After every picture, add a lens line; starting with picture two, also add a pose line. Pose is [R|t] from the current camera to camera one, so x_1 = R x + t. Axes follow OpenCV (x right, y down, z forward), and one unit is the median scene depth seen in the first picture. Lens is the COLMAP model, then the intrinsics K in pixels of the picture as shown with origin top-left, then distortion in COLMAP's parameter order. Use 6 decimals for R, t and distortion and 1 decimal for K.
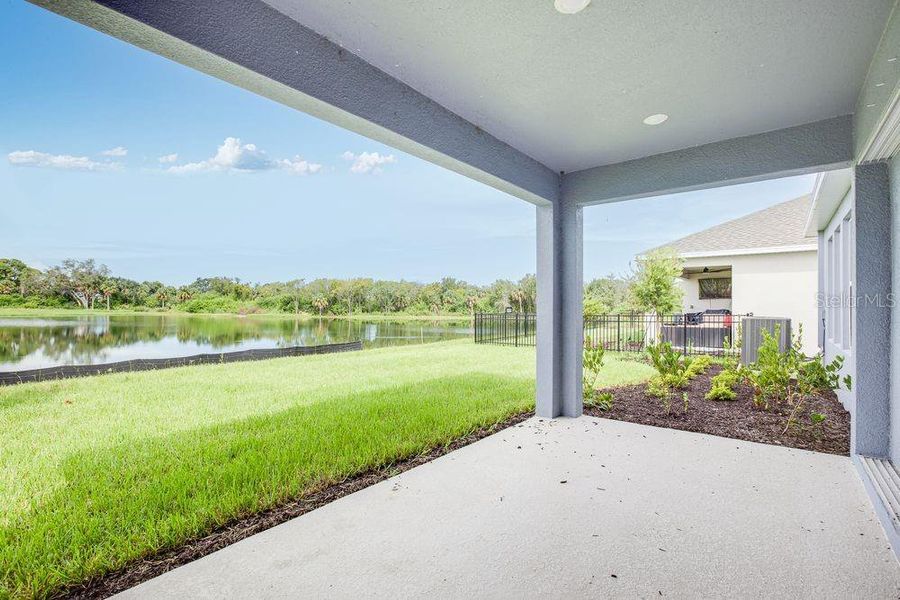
lens RADIAL K [[416.4, 0, 444.7], [0, 416.4, 299.6], [0, 0, 1]] dist [0.025016, 0.000108]
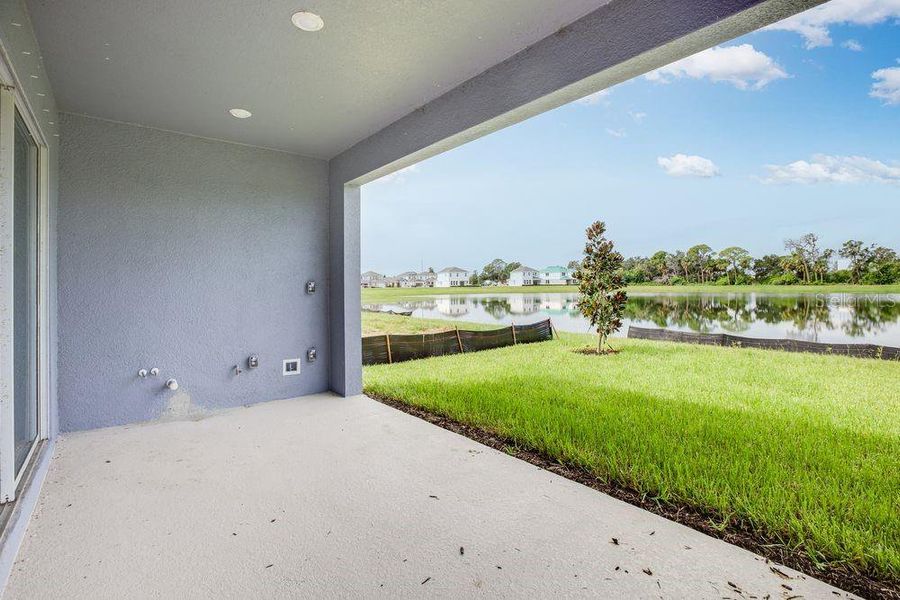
lens RADIAL K [[412.2, 0, 446.4], [0, 412.2, 289.2], [0, 0, 1]] dist [-0.002560, 0.000174]
pose [[-0.179231, 0.005230, -0.983793, 0.759396], [0.027307, 0.999627, 0.000339, 0.012448], [0.983428, -0.026804, -0.179307, 0.890400]]
